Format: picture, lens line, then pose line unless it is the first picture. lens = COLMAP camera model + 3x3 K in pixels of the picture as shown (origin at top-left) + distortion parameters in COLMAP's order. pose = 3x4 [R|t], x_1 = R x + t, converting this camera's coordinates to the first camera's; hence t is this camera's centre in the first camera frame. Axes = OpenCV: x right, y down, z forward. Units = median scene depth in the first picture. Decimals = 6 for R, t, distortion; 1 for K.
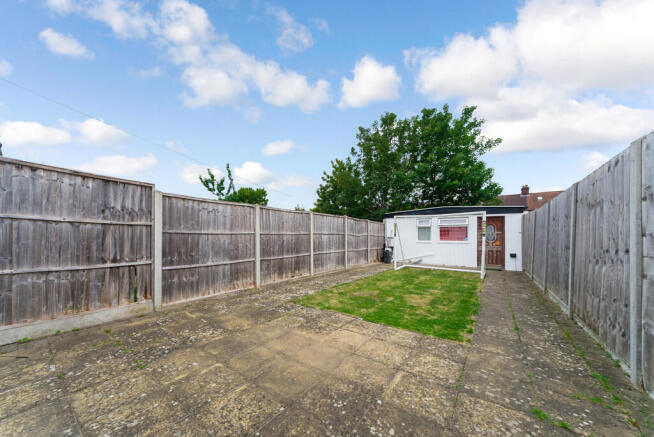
lens RADIAL K [[227.2, 0, 318.2], [0, 227.2, 235.0], [0, 0, 1]] dist [0.001058, 0.000056]
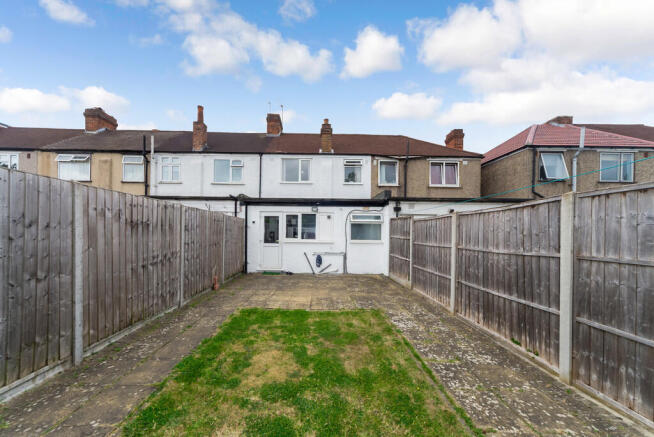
lens RADIAL K [[227.2, 0, 321.3], [0, 227.2, 235.1], [0, 0, 1]] dist [0.001058, 0.000056]
pose [[-0.780127, -0.015596, -0.625426, 0.745004], [-0.018516, 0.999827, -0.001837, -0.050070], [0.625347, 0.010147, -0.780281, 1.612177]]
